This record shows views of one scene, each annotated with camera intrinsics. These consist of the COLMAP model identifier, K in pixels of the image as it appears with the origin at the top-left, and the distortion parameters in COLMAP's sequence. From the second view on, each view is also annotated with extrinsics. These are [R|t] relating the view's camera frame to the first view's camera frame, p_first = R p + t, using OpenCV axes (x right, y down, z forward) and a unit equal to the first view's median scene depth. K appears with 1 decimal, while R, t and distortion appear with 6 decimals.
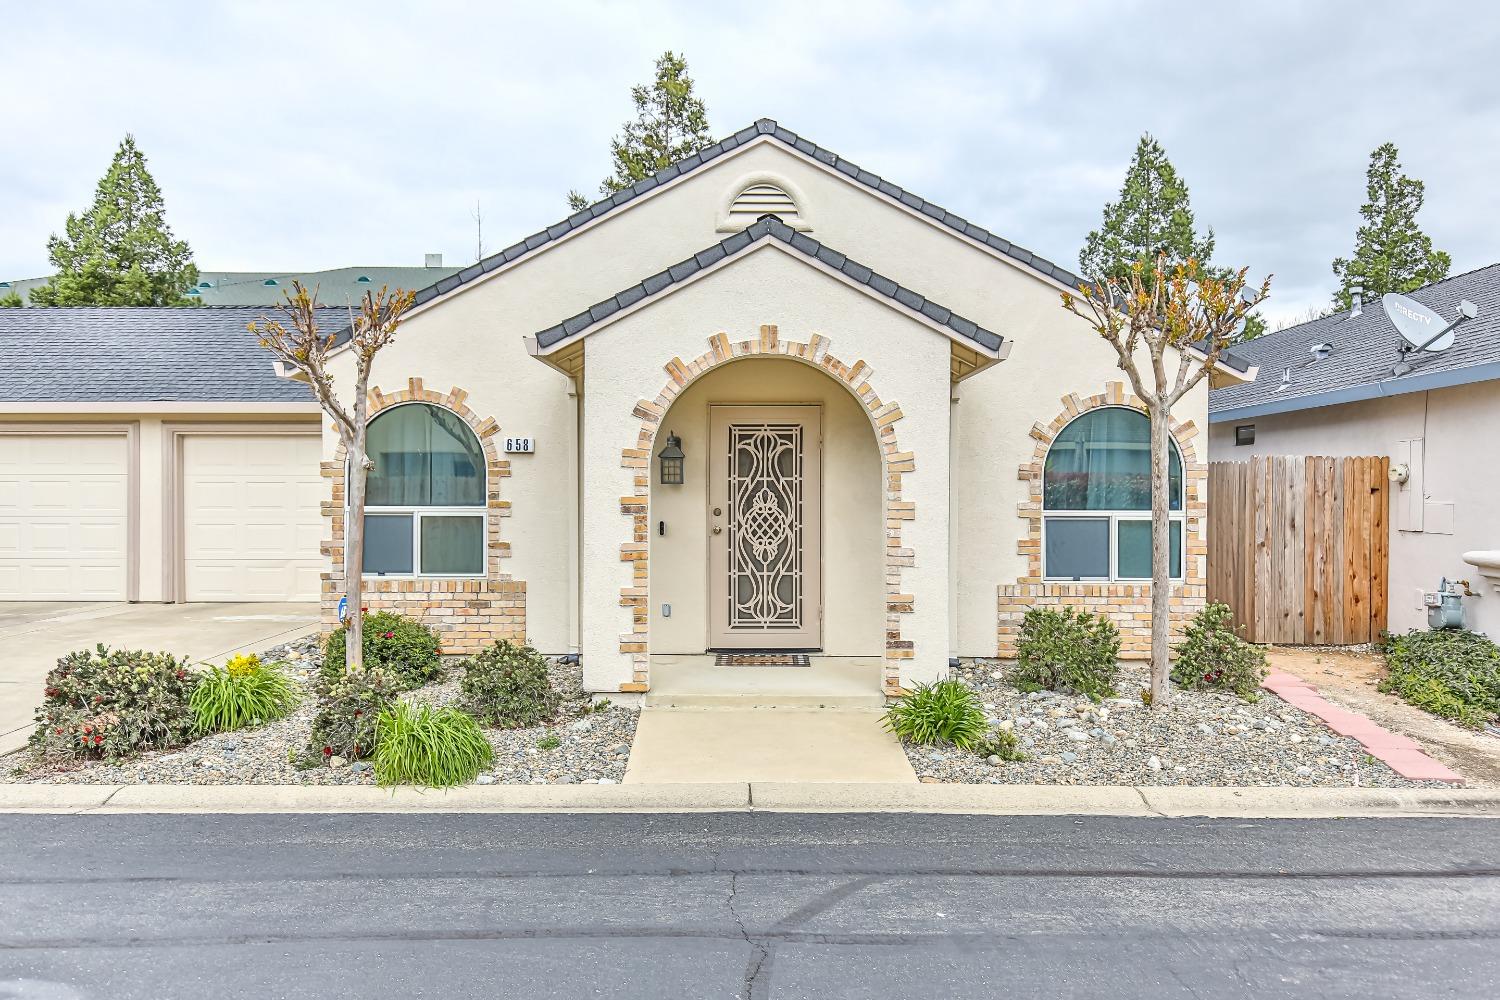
lens RADIAL K [[1049.8, 0, 782.4], [0, 1049.8, 497.8], [0, 0, 1]] dist [0.014876, -0.006003]
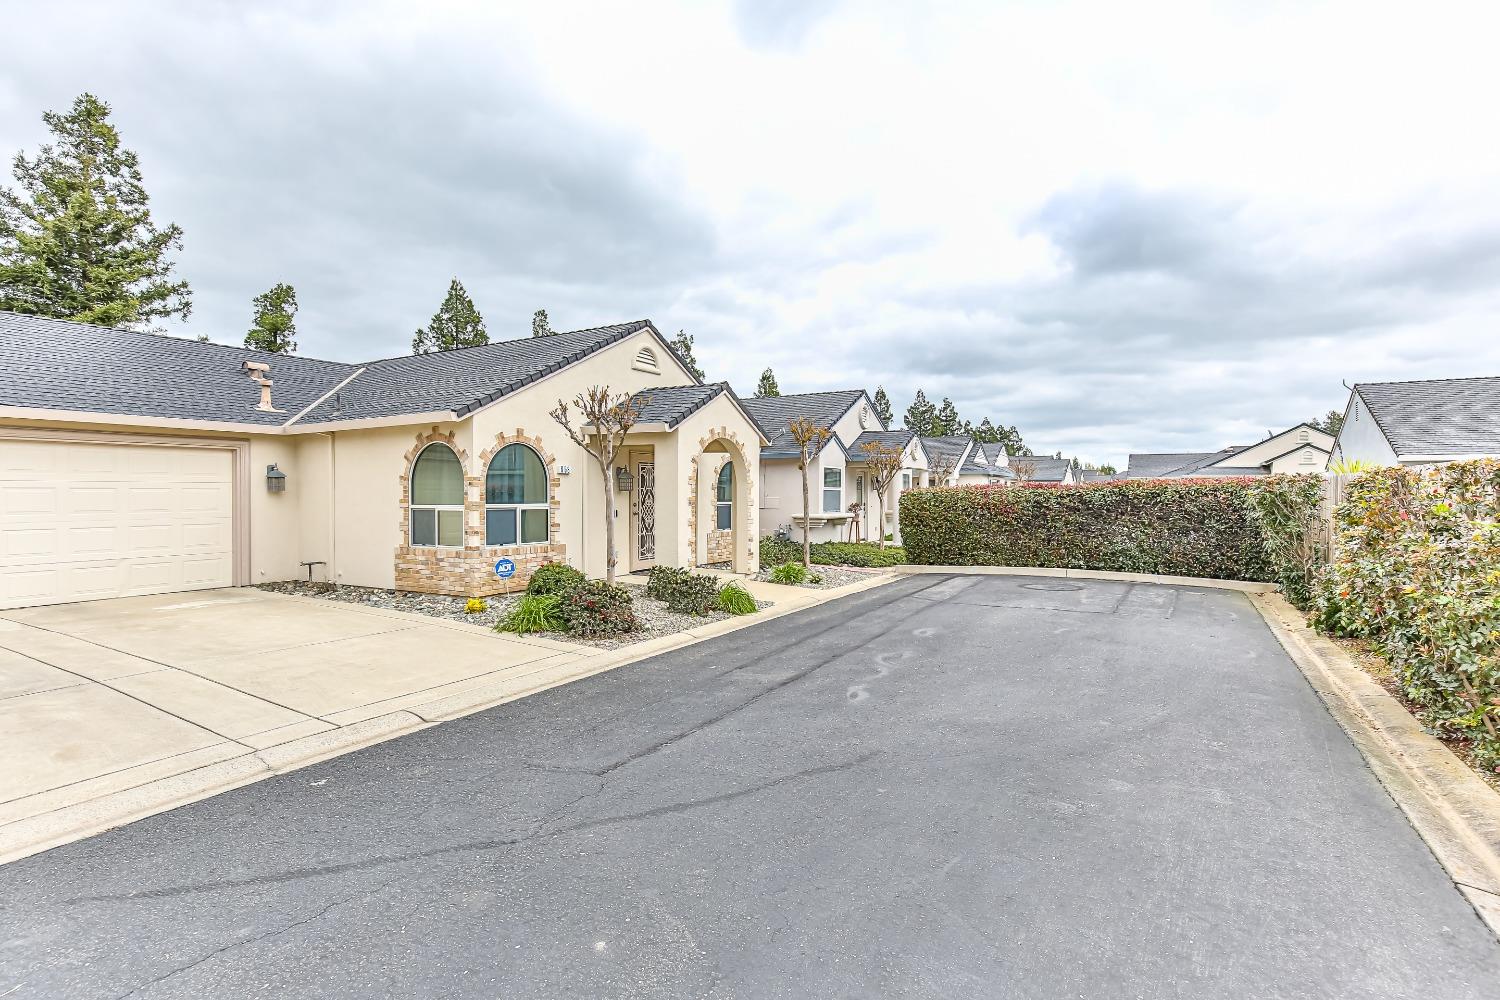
lens RADIAL K [[730.8, 0, 742.1], [0, 730.8, 498.6], [0, 0, 1]] dist [-0.009254, 0.004805]
pose [[0.507275, -0.008216, 0.861745, -1.193429], [0.007158, 0.999960, 0.005320, -0.004450], [-0.861754, 0.003470, 0.507314, 0.087495]]
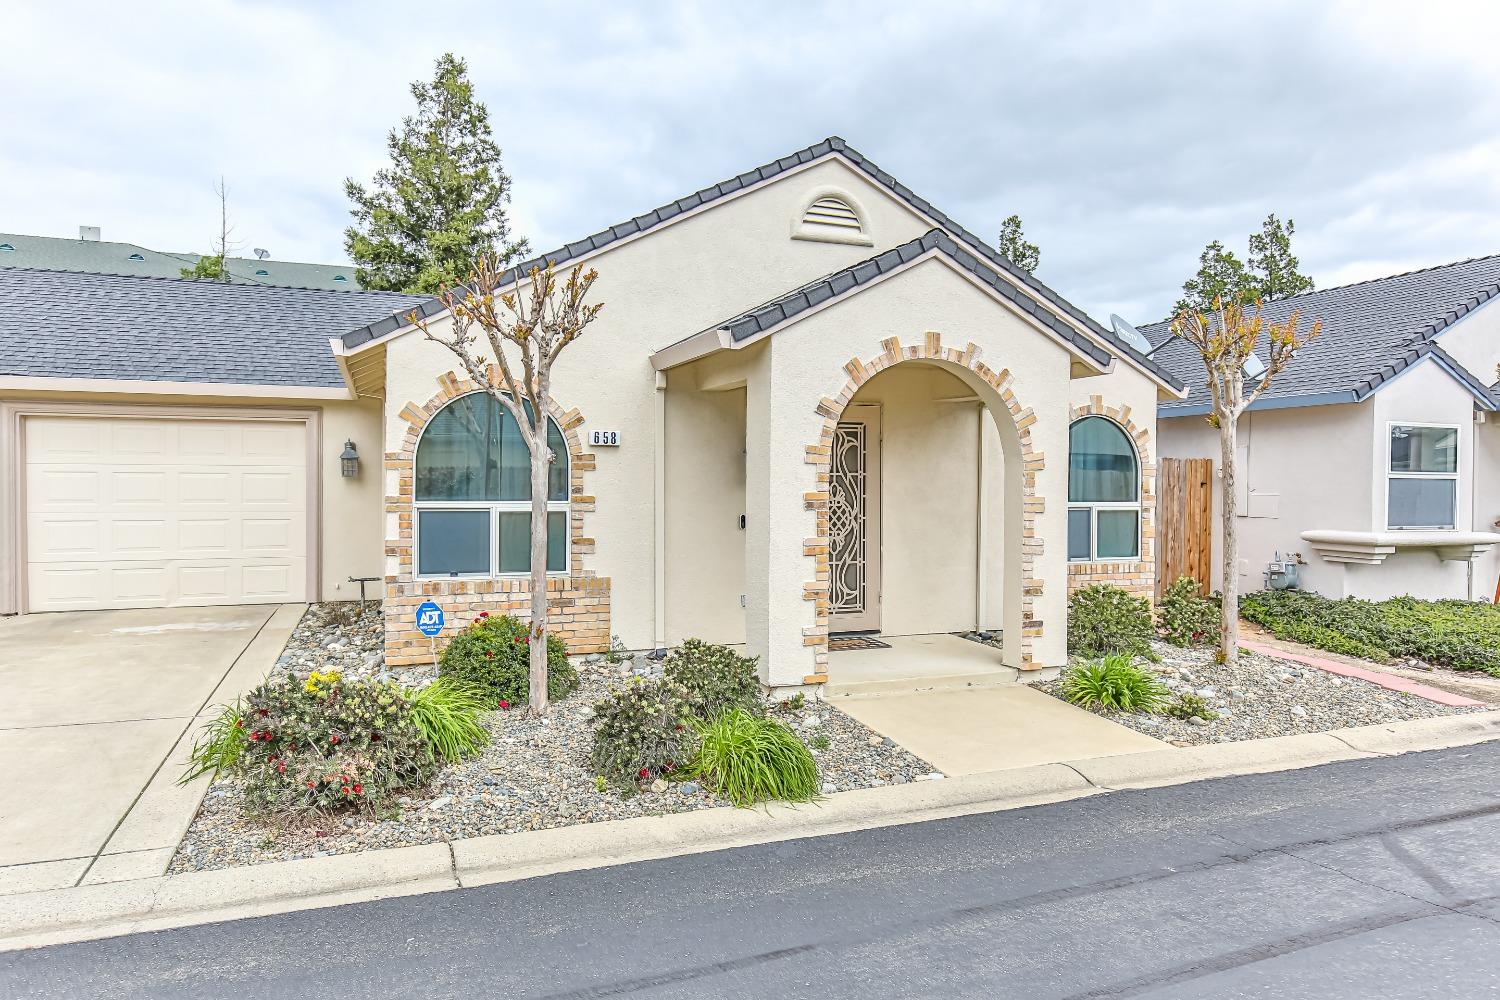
lens RADIAL K [[920.2, 0, 747.1], [0, 920.2, 487.6], [0, 0, 1]] dist [0.002504, -0.004684]
pose [[0.936604, 0.000325, 0.350390, -0.427309], [-0.001267, 0.999996, 0.002460, -0.006559], [-0.350388, -0.002748, 0.936601, 0.154259]]
